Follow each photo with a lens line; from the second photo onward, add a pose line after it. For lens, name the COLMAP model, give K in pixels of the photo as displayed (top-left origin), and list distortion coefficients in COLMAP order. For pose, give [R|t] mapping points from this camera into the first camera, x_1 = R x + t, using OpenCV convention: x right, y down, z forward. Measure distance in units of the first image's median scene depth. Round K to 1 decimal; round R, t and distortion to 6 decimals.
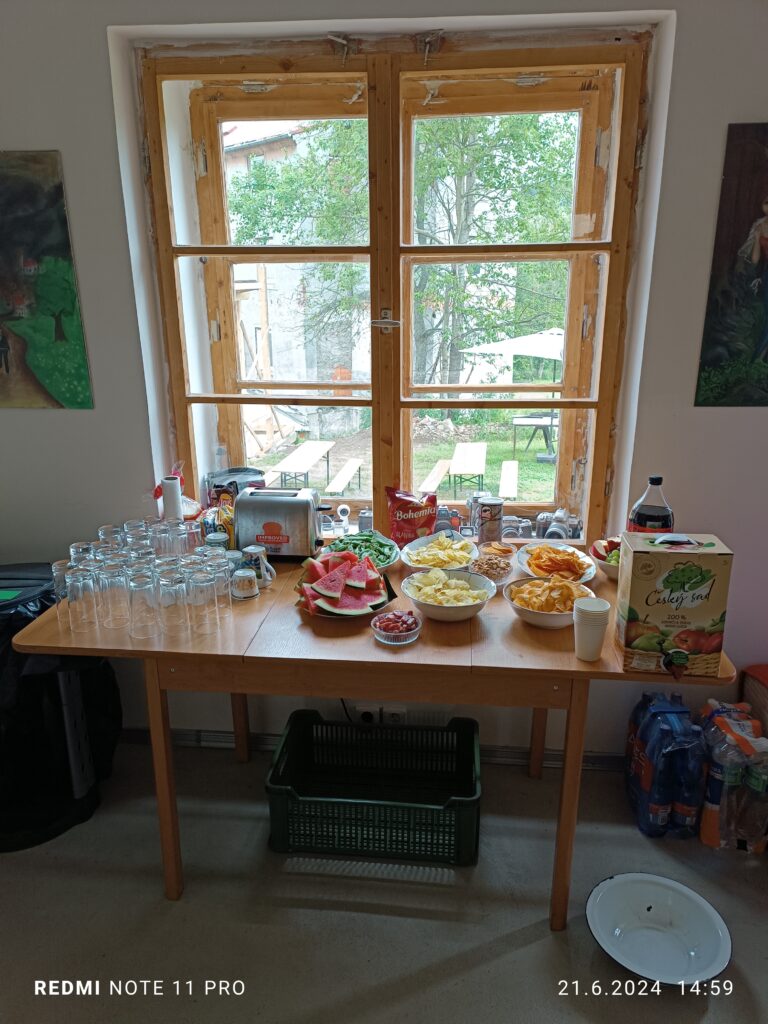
lens RADIAL K [[778.1, 0, 383.8], [0, 778.1, 525.6], [0, 0, 1]] dist [-0.019414, -0.003520]
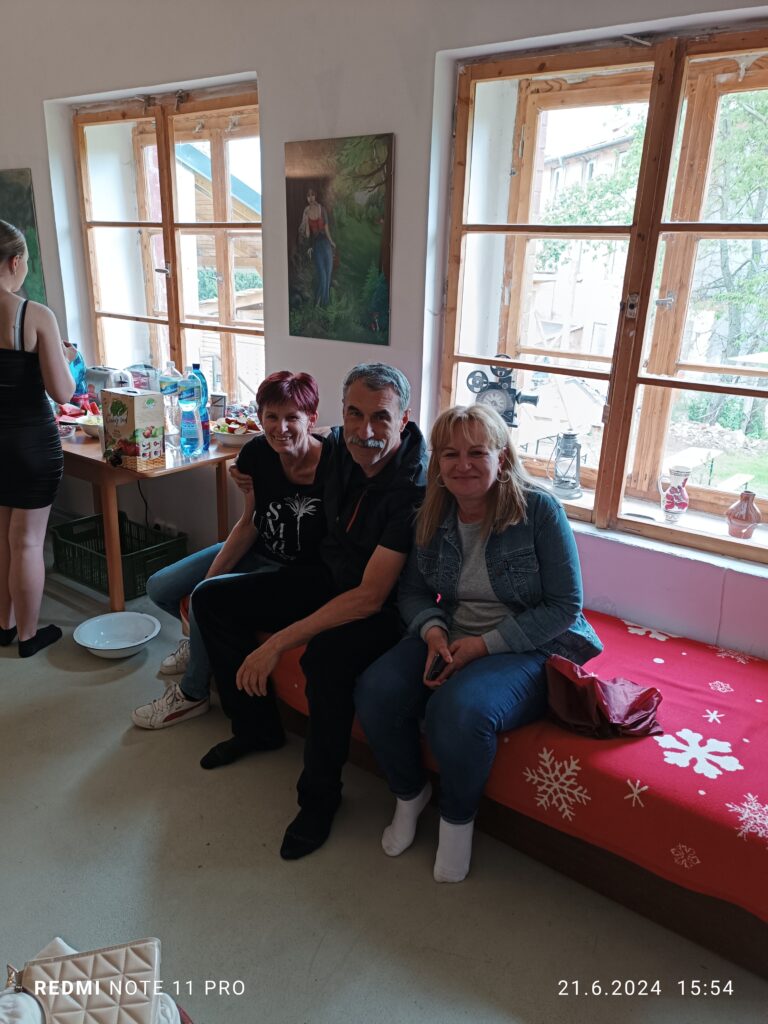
lens RADIAL K [[739.4, 0, 385.7], [0, 739.4, 502.3], [0, 0, 1]] dist [0.012119, -0.004427]
pose [[0.867738, 0.184514, -0.461503, 1.286018], [-0.178289, 0.982296, 0.057505, 0.046211], [0.463944, 0.032381, 0.885273, -0.155928]]
